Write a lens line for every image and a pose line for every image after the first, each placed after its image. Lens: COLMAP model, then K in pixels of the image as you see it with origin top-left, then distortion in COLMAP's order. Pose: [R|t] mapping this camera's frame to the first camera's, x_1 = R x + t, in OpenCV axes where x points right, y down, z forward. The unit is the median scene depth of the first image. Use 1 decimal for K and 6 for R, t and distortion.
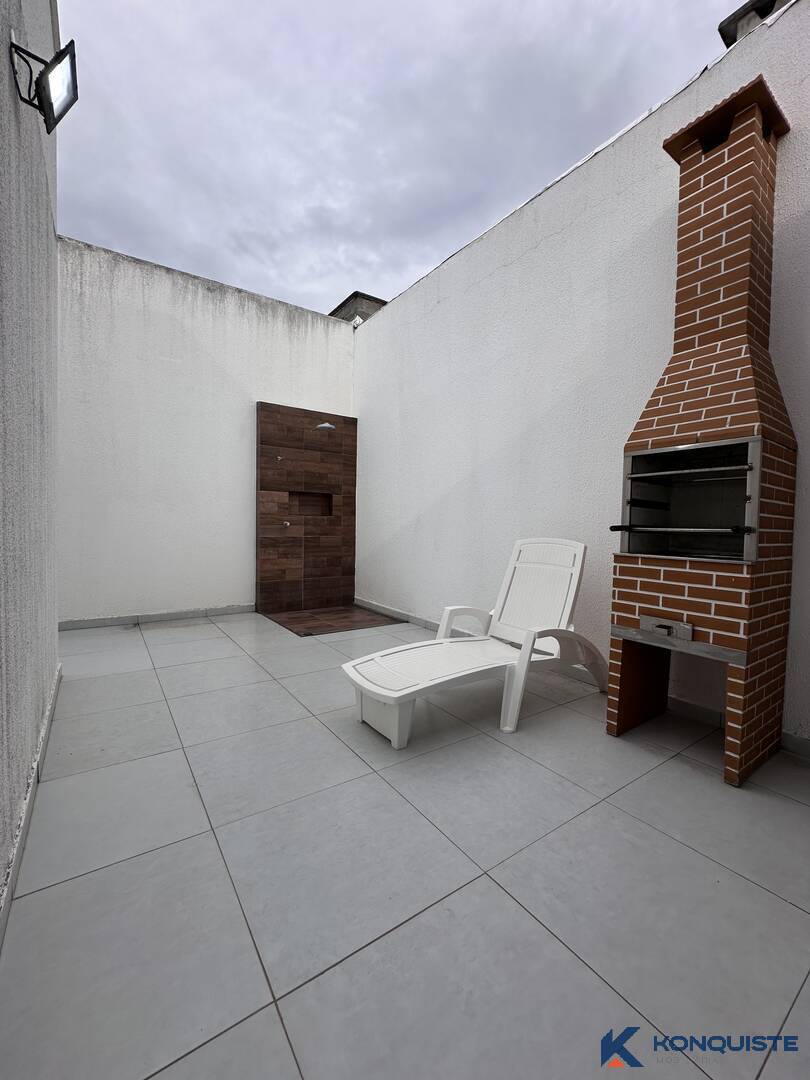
lens RADIAL K [[432.2, 0, 405.9], [0, 432.2, 538.6], [0, 0, 1]] dist [-0.003165, -0.000082]
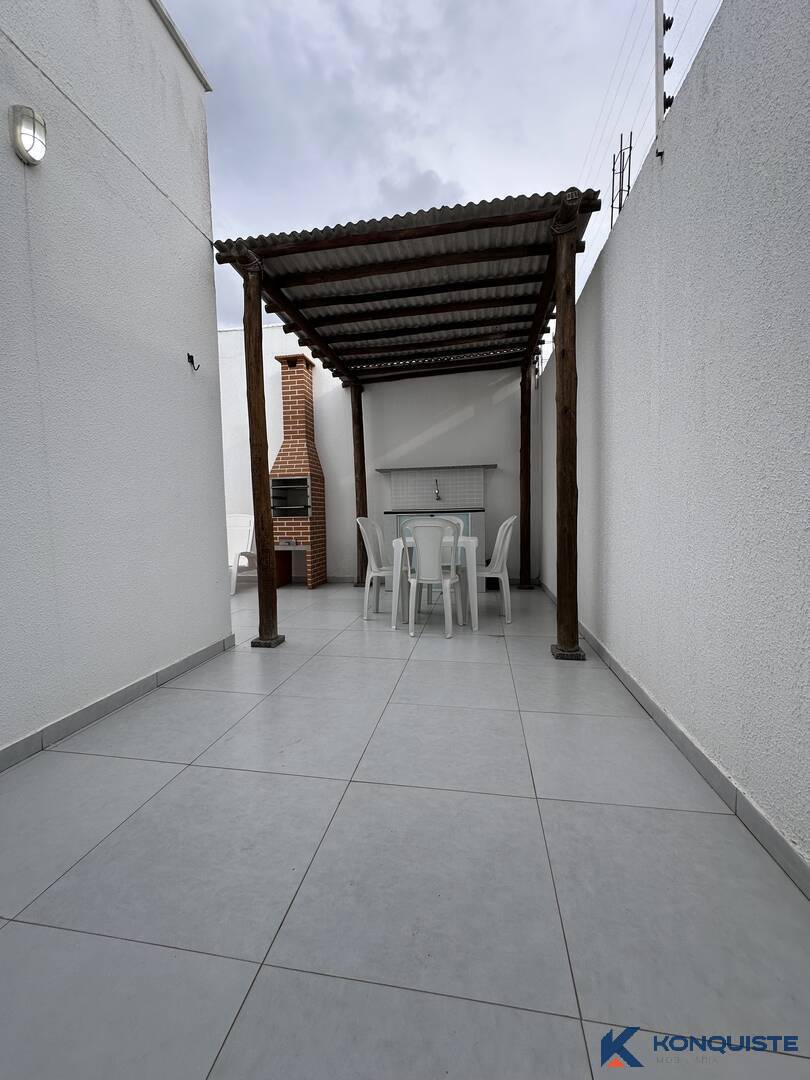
lens RADIAL K [[432.2, 0, 402.8], [0, 432.2, 539.3], [0, 0, 1]] dist [-0.003165, -0.000082]
pose [[0.711819, -0.078036, 0.698014, -0.824952], [0.055554, 0.996951, 0.054803, 0.073887], [-0.700162, -0.000232, 0.713984, -1.530953]]
